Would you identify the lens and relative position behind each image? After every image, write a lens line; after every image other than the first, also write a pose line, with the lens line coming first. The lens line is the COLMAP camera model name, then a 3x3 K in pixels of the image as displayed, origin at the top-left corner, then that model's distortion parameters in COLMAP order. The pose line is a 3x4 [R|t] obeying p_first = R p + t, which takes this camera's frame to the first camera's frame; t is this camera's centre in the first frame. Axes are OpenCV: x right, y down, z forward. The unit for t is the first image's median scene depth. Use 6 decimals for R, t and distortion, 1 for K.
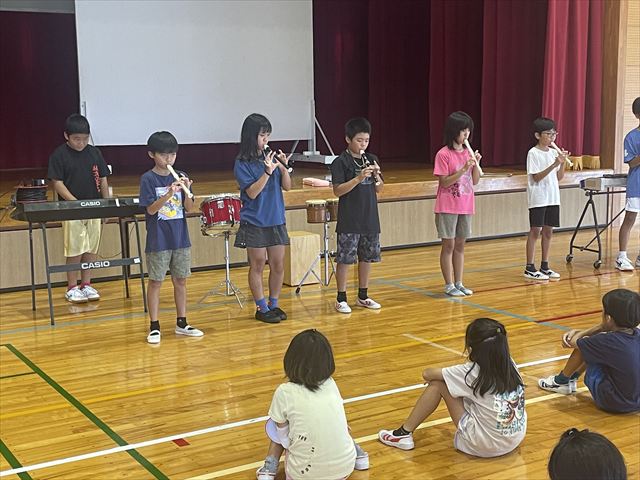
lens RADIAL K [[911.9, 0, 318.3], [0, 911.9, 243.5], [0, 0, 1]] dist [0.019416, 0.000000]
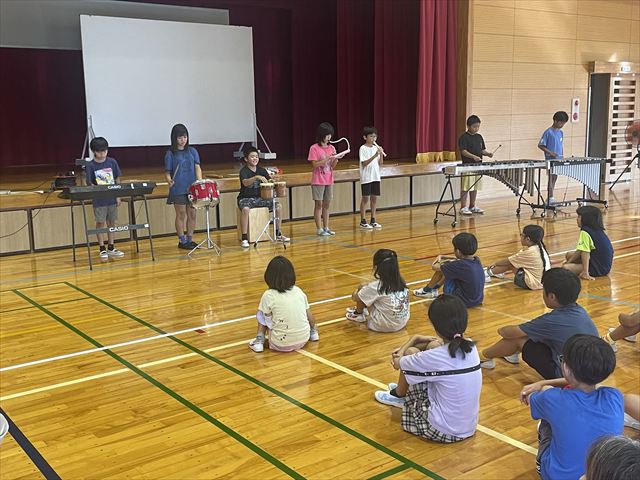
lens RADIAL K [[730.7, 0, 322.1], [0, 730.7, 238.7], [0, 0, 1]] dist [0.011997, 0.000000]
pose [[0.993741, -0.021674, 0.109589, -0.048293], [0.019478, 0.999588, 0.021069, 0.020507], [-0.110000, -0.018802, 0.993754, -0.198801]]
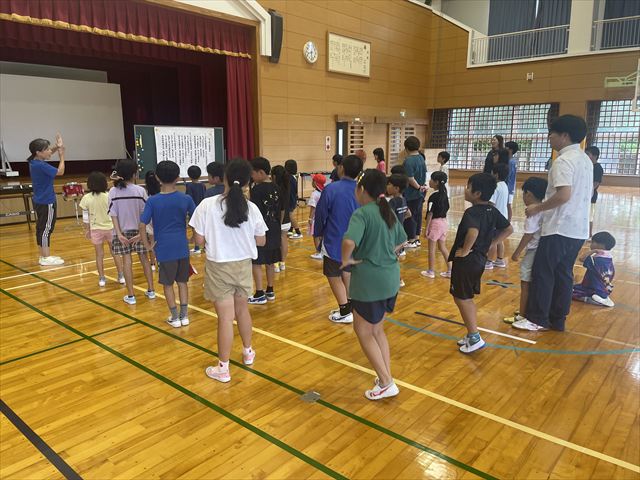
lens RADIAL K [[493.5, 0, 321.1], [0, 493.5, 240.7], [0, 0, 1]] dist [-0.014030, -0.009613]
pose [[0.943714, -0.048945, 0.327123, 0.076049], [0.034449, 0.998157, 0.049963, 0.052536], [-0.328965, -0.035882, 0.943660, -0.394382]]
